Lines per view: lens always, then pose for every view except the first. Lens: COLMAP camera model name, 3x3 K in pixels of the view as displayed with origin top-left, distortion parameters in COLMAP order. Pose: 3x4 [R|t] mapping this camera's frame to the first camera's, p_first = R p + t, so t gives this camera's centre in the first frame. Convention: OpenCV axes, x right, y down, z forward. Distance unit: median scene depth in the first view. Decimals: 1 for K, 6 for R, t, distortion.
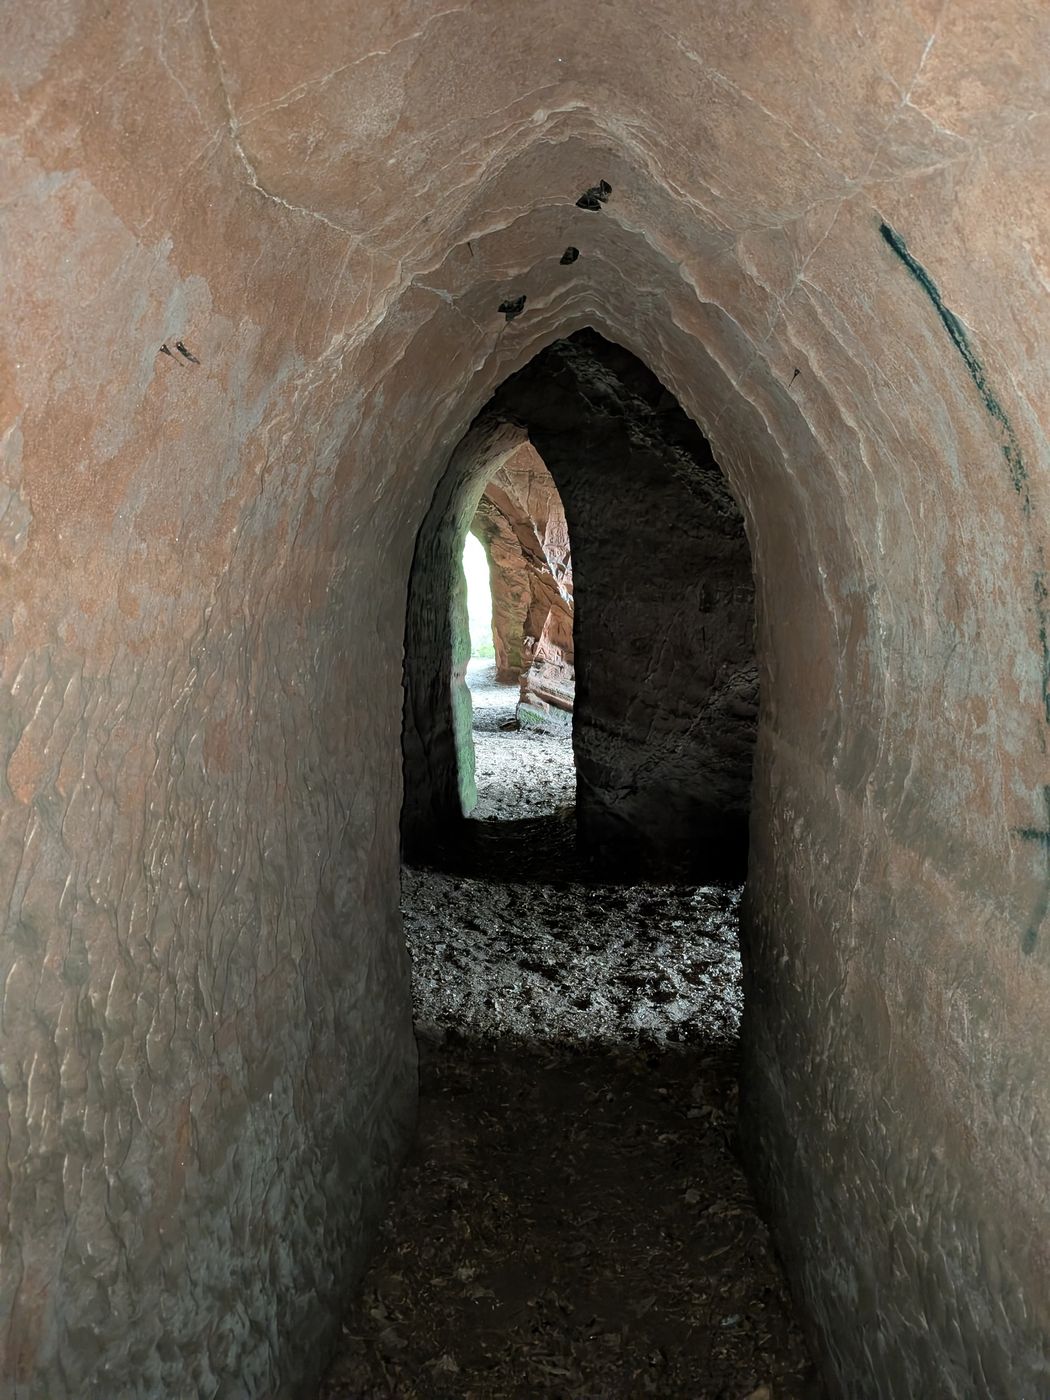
lens RADIAL K [[1097.8, 0, 524.9], [0, 1097.8, 703.7], [0, 0, 1]] dist [-0.004155, -0.000924]
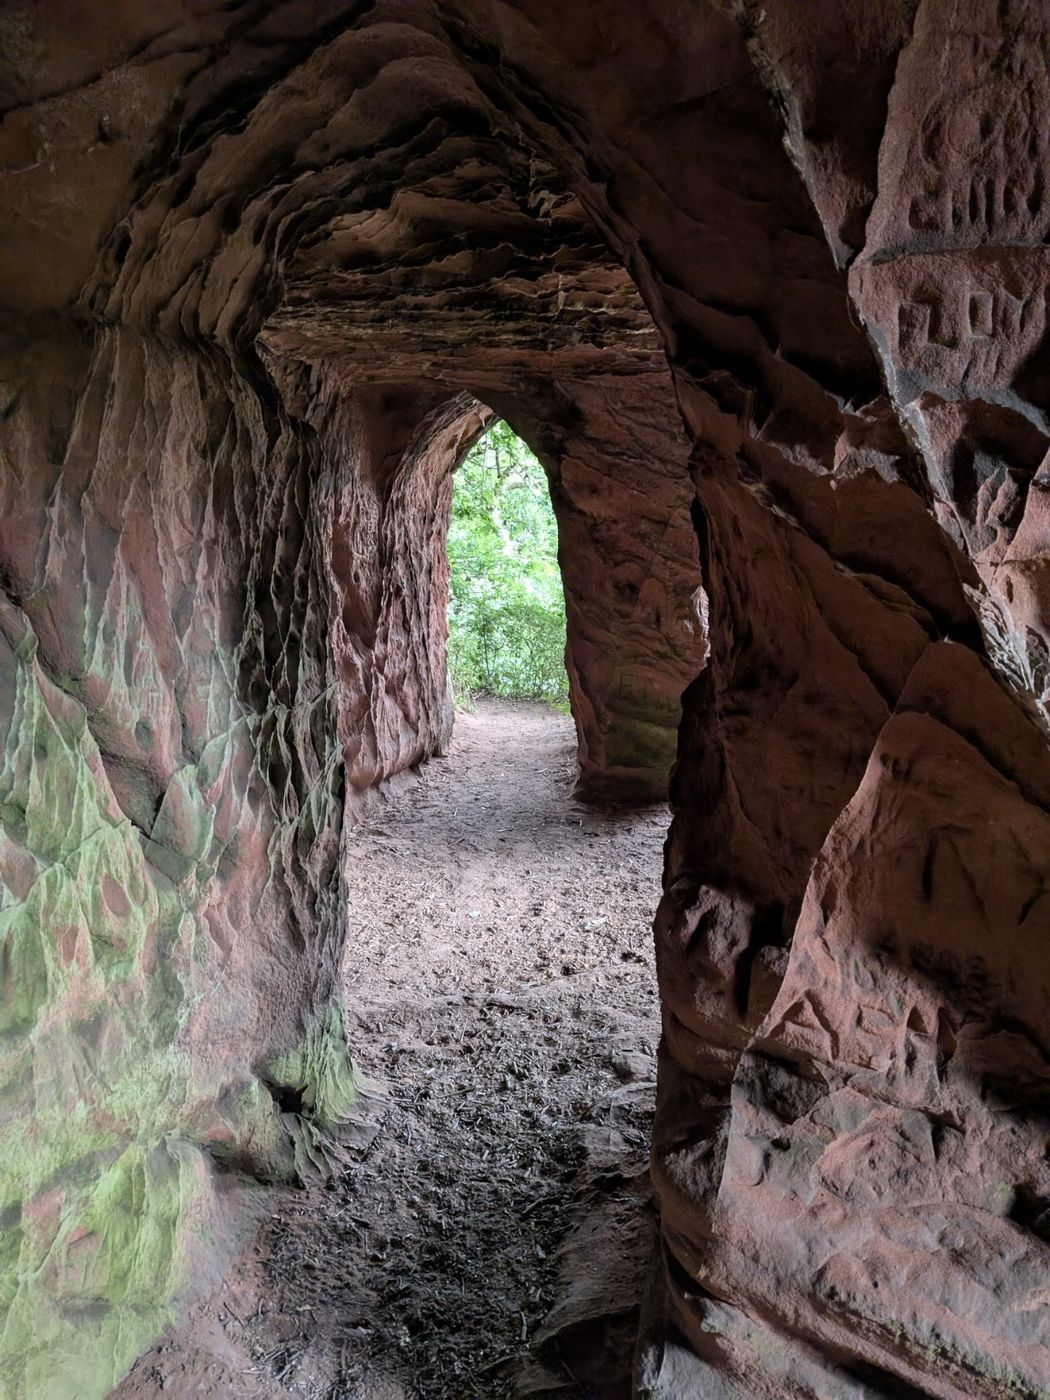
lens RADIAL K [[1097.8, 0, 524.3], [0, 1097.8, 695.6], [0, 0, 1]] dist [-0.004155, -0.000924]
pose [[0.995260, -0.000895, -0.097247, -0.008657], [0.002620, 0.999841, 0.017620, -0.093823], [0.097216, -0.017791, 0.995104, 0.847878]]
